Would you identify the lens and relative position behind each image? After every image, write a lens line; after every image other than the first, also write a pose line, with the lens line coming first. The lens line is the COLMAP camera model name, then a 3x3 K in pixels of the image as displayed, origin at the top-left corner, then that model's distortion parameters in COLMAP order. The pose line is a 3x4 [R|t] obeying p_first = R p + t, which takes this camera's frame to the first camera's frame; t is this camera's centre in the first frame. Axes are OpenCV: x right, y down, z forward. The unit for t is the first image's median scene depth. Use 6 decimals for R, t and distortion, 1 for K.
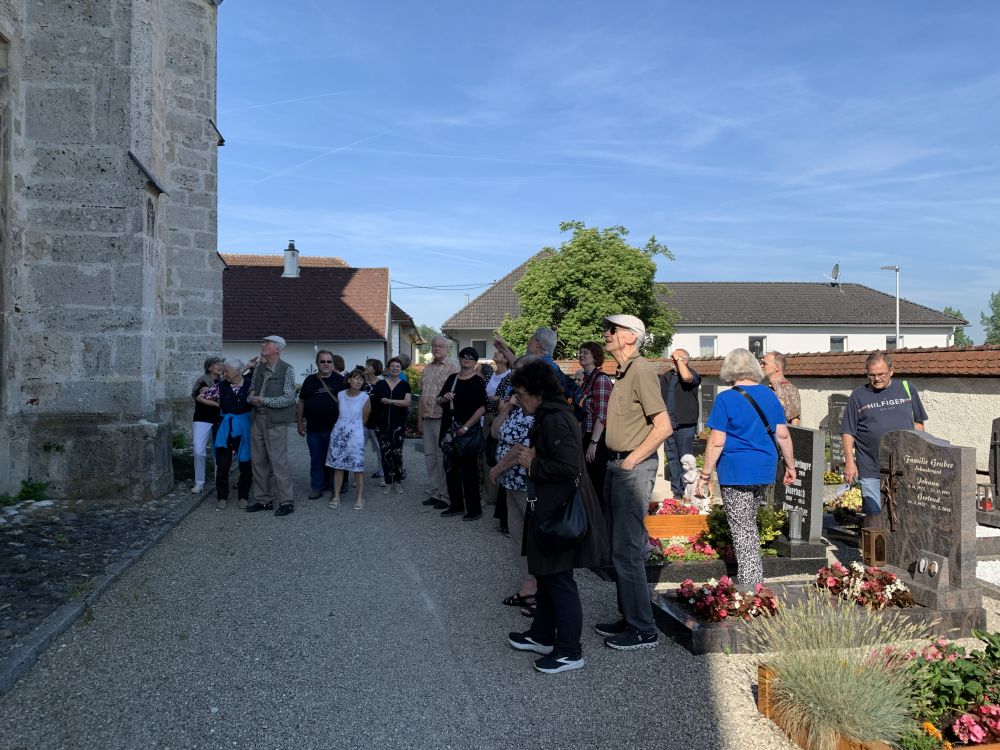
lens RADIAL K [[771.2, 0, 499.9], [0, 771.2, 375.3], [0, 0, 1]] dist [0.024312, -0.028739]
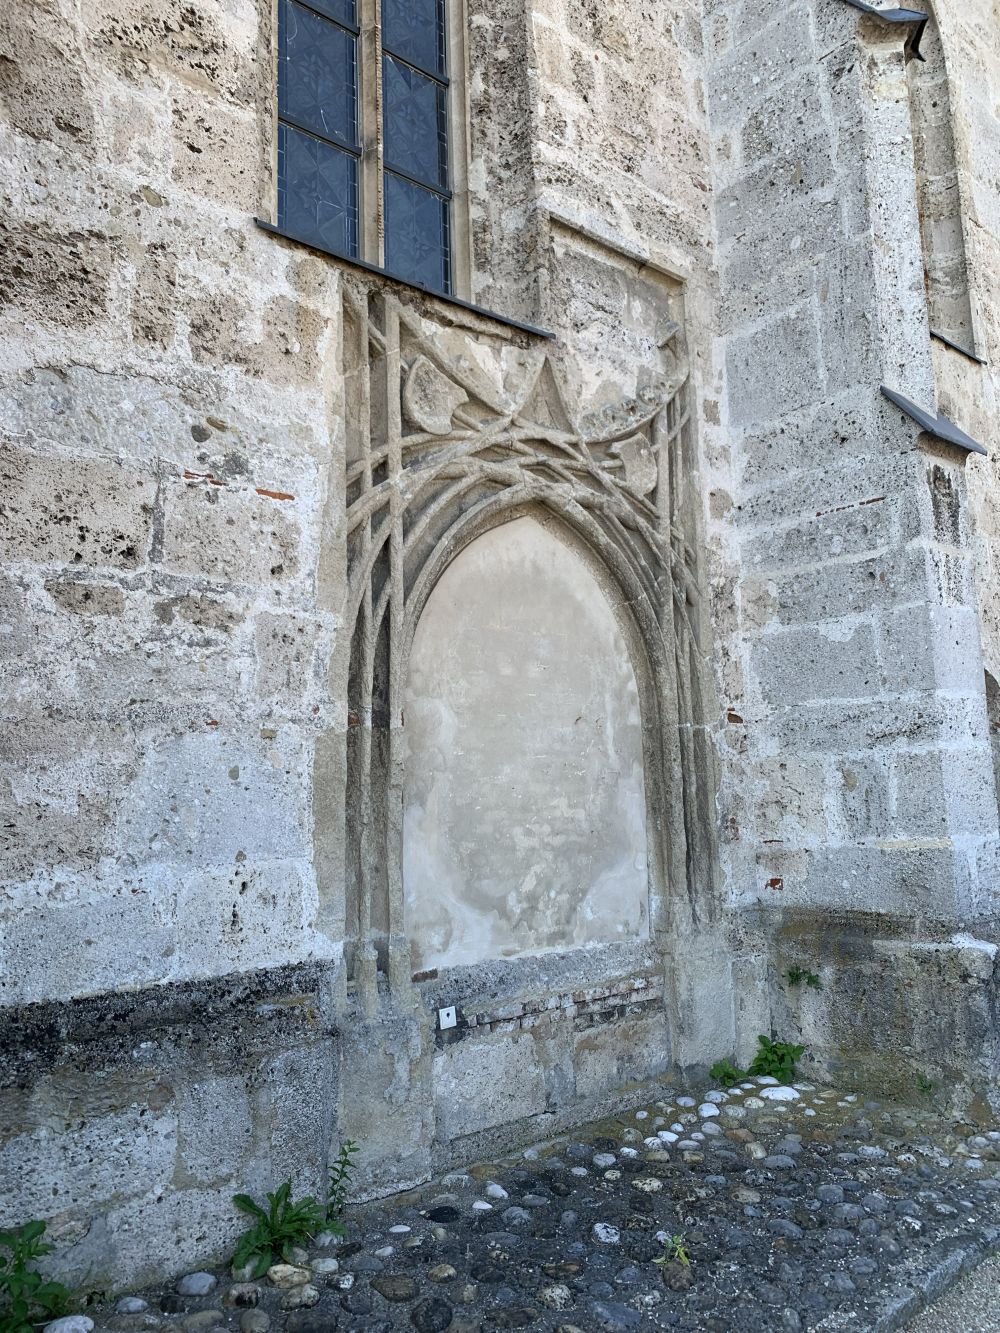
lens RADIAL K [[1028.1, 0, 511.2], [0, 1028.1, 644.2], [0, 0, 1]] dist [0.024312, -0.028739]
pose [[0.515293, -0.146086, -0.844471, -0.058562], [0.030616, 0.987874, -0.152211, -0.028117], [0.856467, 0.052579, 0.513517, 0.457641]]
